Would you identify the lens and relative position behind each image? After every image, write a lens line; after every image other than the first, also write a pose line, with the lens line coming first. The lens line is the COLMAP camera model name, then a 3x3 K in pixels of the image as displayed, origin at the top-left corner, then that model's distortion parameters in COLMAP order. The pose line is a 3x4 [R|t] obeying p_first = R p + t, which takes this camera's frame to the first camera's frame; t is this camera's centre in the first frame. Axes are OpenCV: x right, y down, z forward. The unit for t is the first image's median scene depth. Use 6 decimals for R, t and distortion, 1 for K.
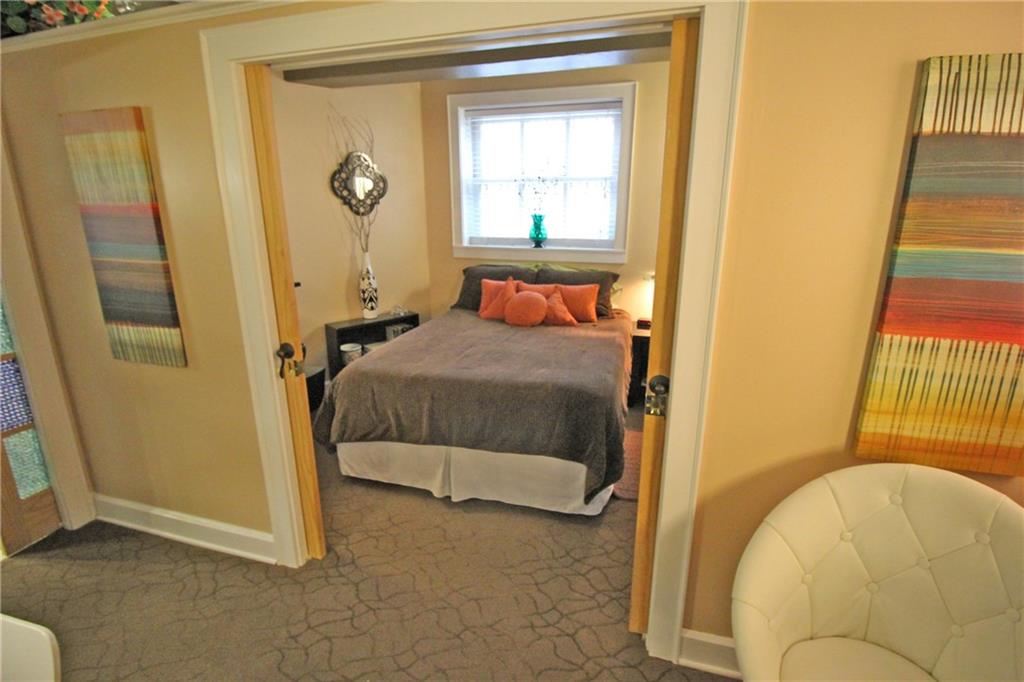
lens RADIAL K [[477.8, 0, 514.4], [0, 477.8, 329.2], [0, 0, 1]] dist [0.003610, -0.013475]
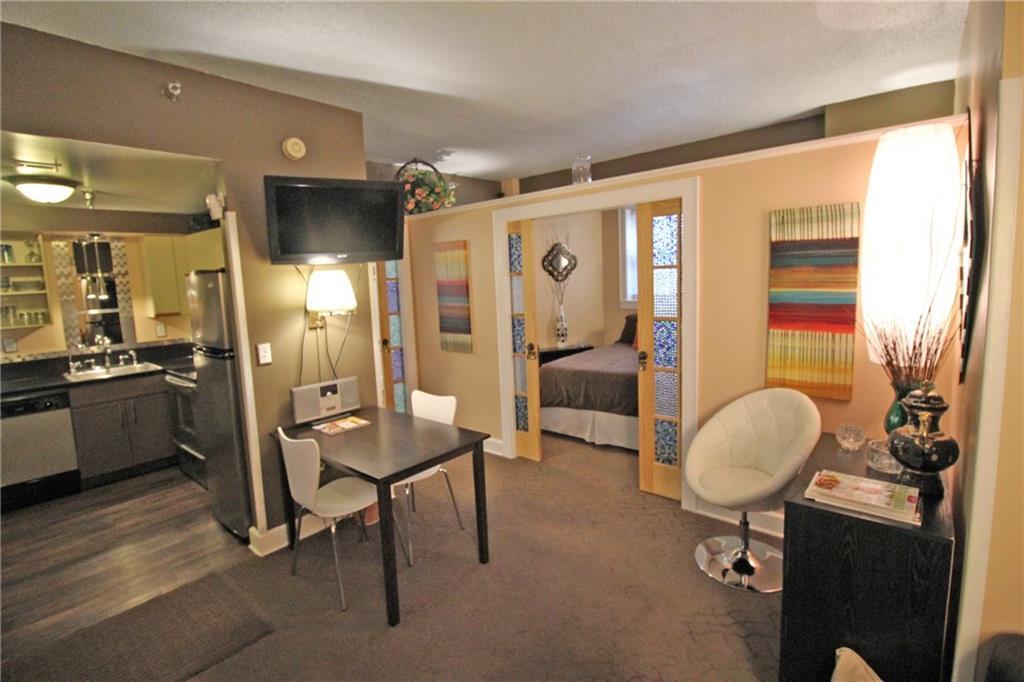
lens RADIAL K [[477.8, 0, 514.4], [0, 477.8, 329.2], [0, 0, 1]] dist [0.003610, -0.013475]
pose [[0.910254, 0.013019, -0.413846, 0.313721], [-0.066762, 0.991042, -0.115668, 0.172800], [0.408632, 0.132916, 0.902969, -0.731783]]
